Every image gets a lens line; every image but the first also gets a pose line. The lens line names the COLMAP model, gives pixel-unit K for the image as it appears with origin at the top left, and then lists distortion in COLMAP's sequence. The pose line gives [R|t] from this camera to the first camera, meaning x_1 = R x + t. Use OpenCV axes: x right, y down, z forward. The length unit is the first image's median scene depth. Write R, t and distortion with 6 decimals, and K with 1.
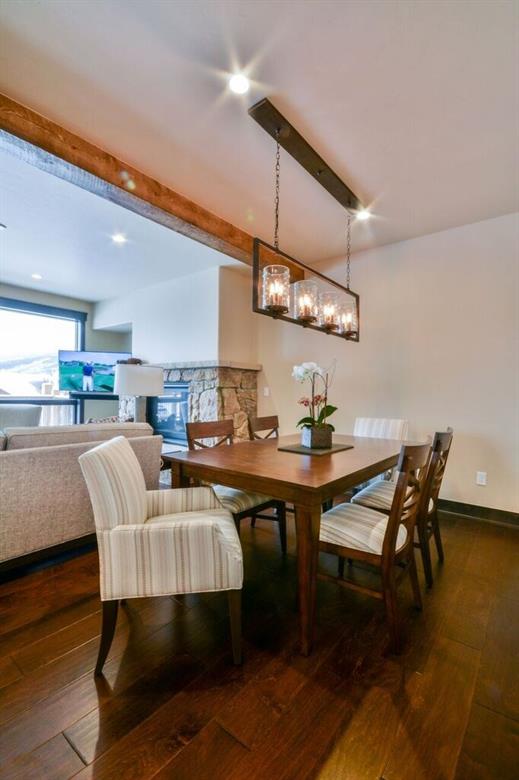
lens RADIAL K [[346.0, 0, 265.1], [0, 346.0, 391.2], [0, 0, 1]] dist [-0.001439, -0.000724]
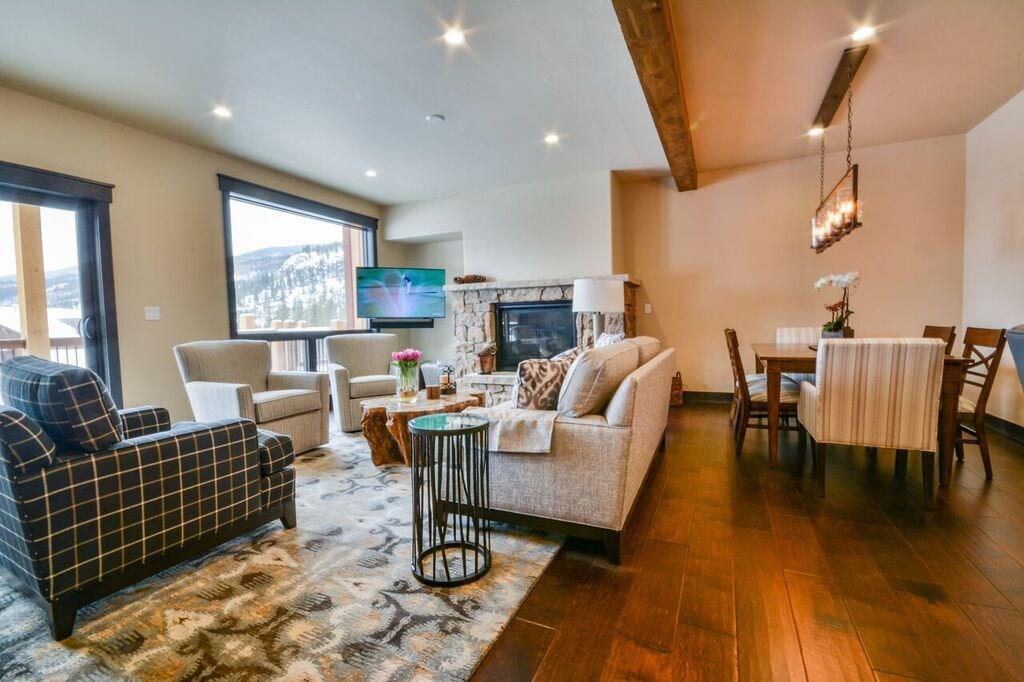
lens RADIAL K [[454.2, 0, 509.3], [0, 454.2, 344.6], [0, 0, 1]] dist [-0.001439, -0.000724]
pose [[0.975479, -0.046506, 0.215122, -1.241518], [0.035348, 0.997837, 0.055429, 0.033272], [-0.217235, -0.046466, 0.975013, -0.220881]]
